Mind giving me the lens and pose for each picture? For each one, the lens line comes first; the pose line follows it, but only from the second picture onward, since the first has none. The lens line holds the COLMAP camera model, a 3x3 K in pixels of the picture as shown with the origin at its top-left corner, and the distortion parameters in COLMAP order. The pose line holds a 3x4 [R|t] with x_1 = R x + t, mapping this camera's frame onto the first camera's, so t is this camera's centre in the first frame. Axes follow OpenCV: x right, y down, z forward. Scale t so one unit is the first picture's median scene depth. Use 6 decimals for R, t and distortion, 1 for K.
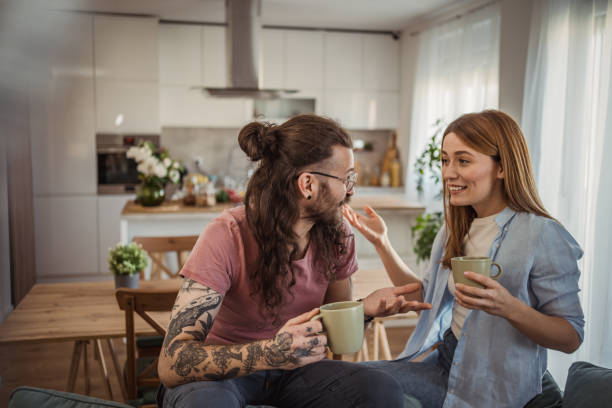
lens RADIAL K [[628.2, 0, 306.0], [0, 628.2, 204.0], [0, 0, 1]] dist [-0.053309, 0.006612]
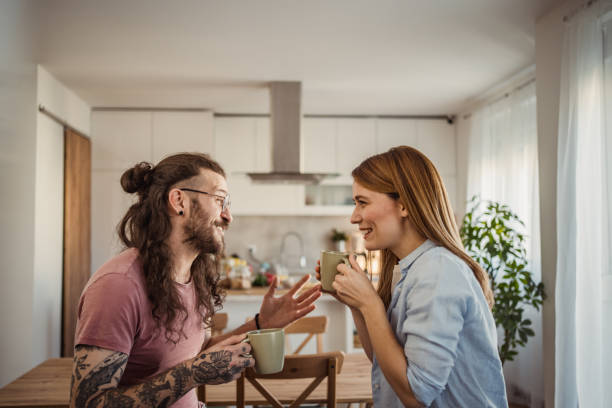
lens RADIAL K [[628.2, 0, 306.0], [0, 628.2, 204.0], [0, 0, 1]] dist [-0.053309, 0.006612]
pose [[0.984531, -0.022103, -0.173810, 0.127121], [-0.006241, 0.986958, -0.160859, 0.031468], [0.175099, 0.159455, 0.971553, 0.034232]]
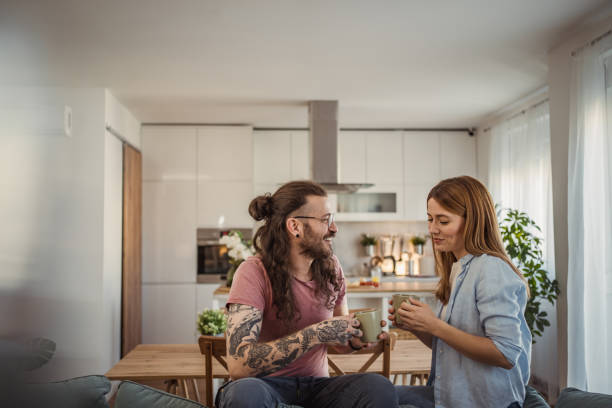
lens RADIAL K [[673.4, 0, 305.3], [0, 673.4, 193.8], [0, 0, 1]] dist [-0.068545, -0.005981]
pose [[0.983702, -0.030043, -0.177279, 0.093318], [-0.002494, 0.983568, -0.180523, 0.057694], [0.179789, 0.178023, 0.967463, -0.191892]]
